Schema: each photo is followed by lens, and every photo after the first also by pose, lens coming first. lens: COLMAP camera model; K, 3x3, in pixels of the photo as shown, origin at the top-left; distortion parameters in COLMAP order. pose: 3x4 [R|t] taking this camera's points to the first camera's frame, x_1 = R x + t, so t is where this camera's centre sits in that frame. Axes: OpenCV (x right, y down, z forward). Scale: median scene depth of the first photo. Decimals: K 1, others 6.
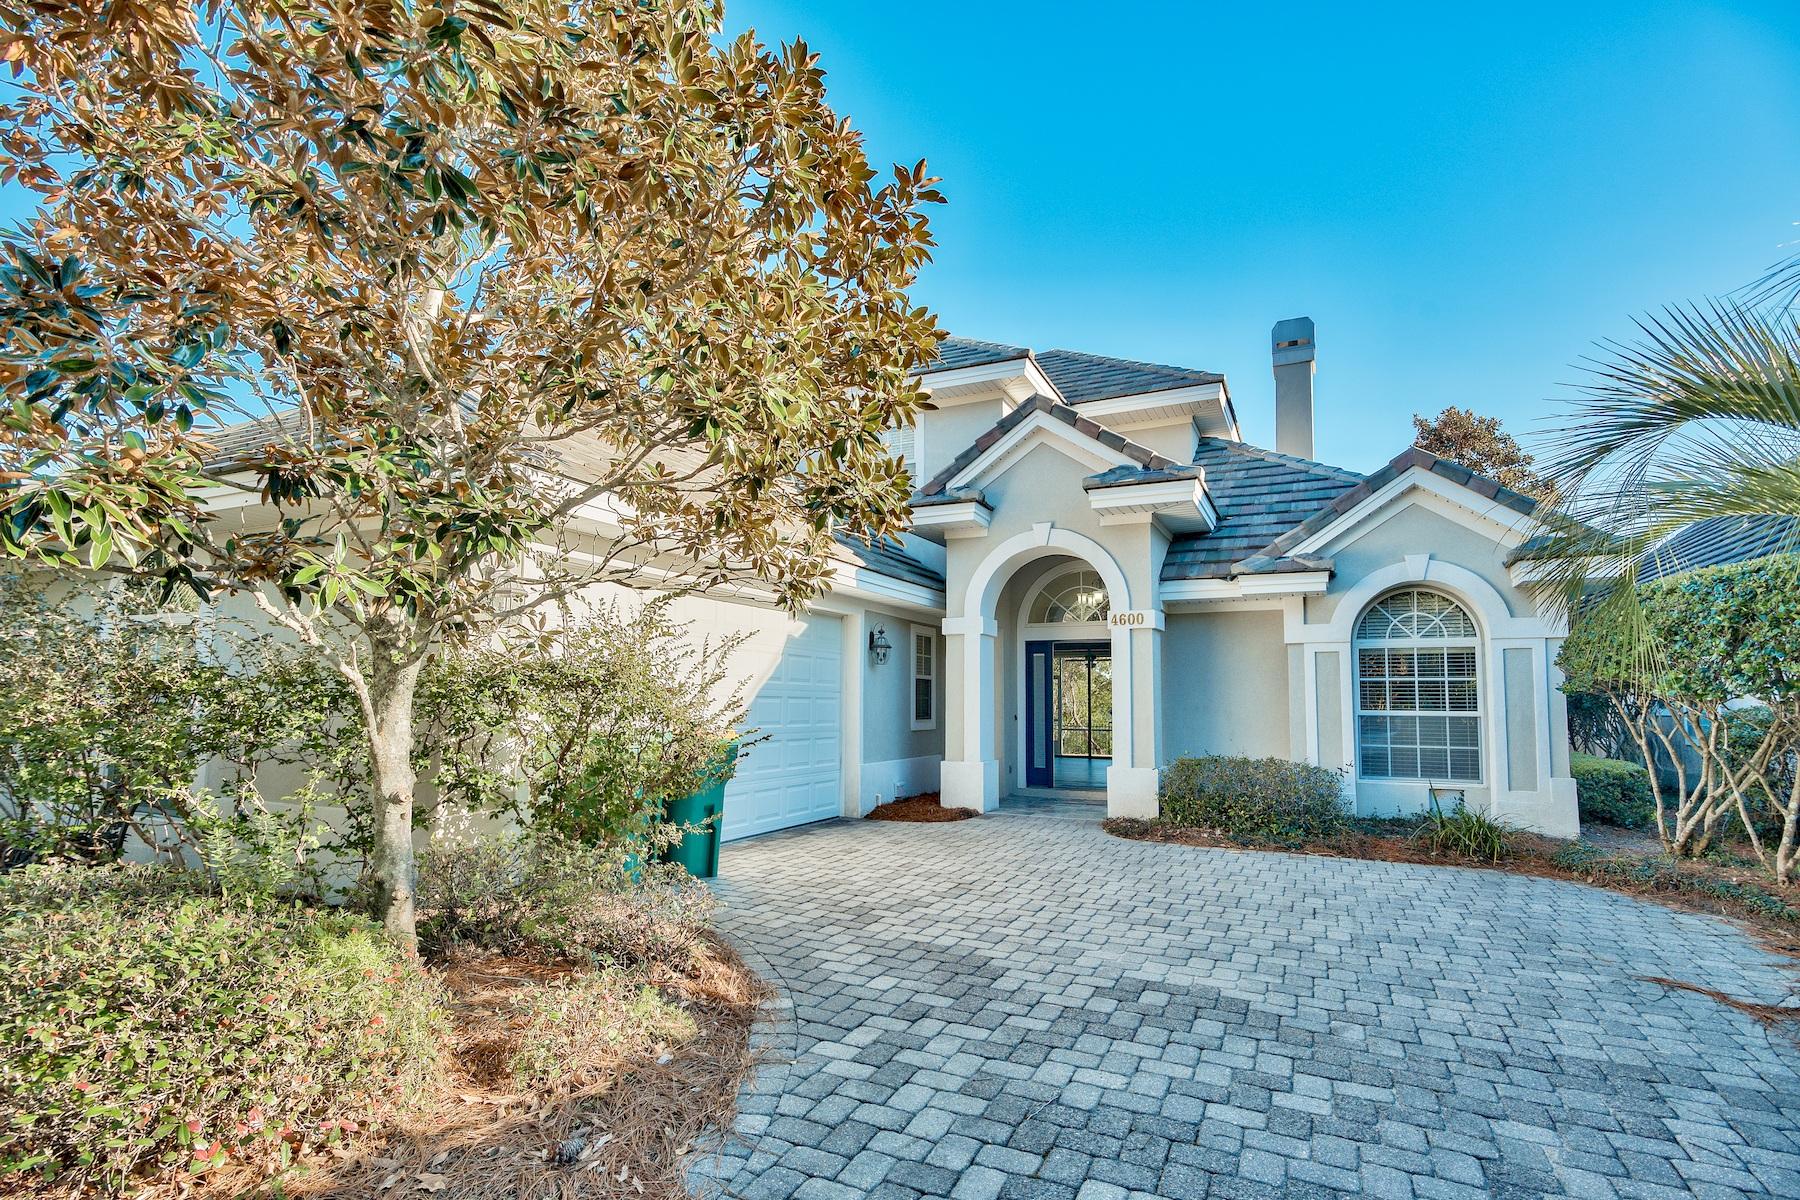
lens RADIAL K [[892.2, 0, 904.2], [0, 892.2, 591.8], [0, 0, 1]] dist [-0.004365, 0.000479]
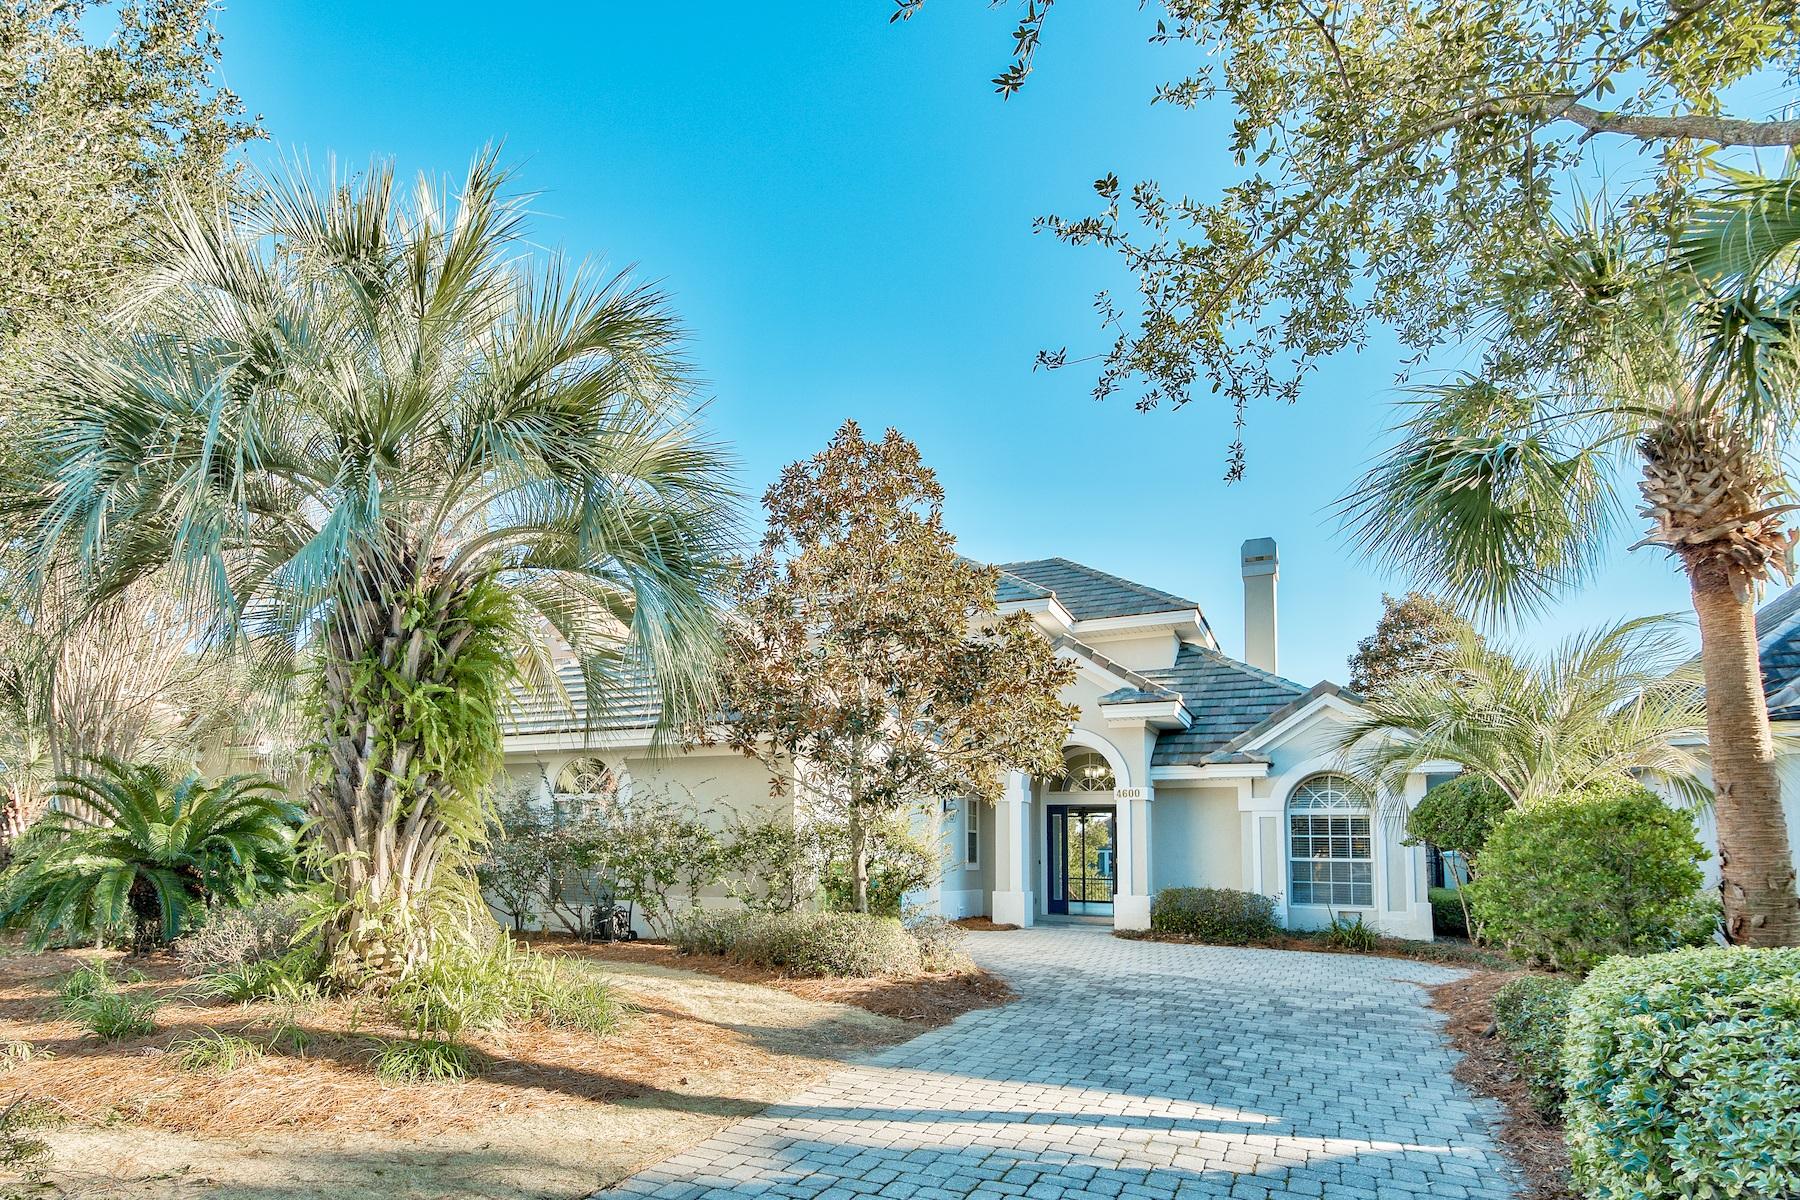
lens RADIAL K [[1014.5, 0, 789.3], [0, 1014.5, 717.1], [0, 0, 1]] dist [-0.001362, 0.001104]
pose [[0.998626, 0.002799, -0.052325, -0.207463], [-0.003438, 0.999920, -0.012134, -0.068911], [0.052286, 0.012297, 0.998556, -0.656540]]
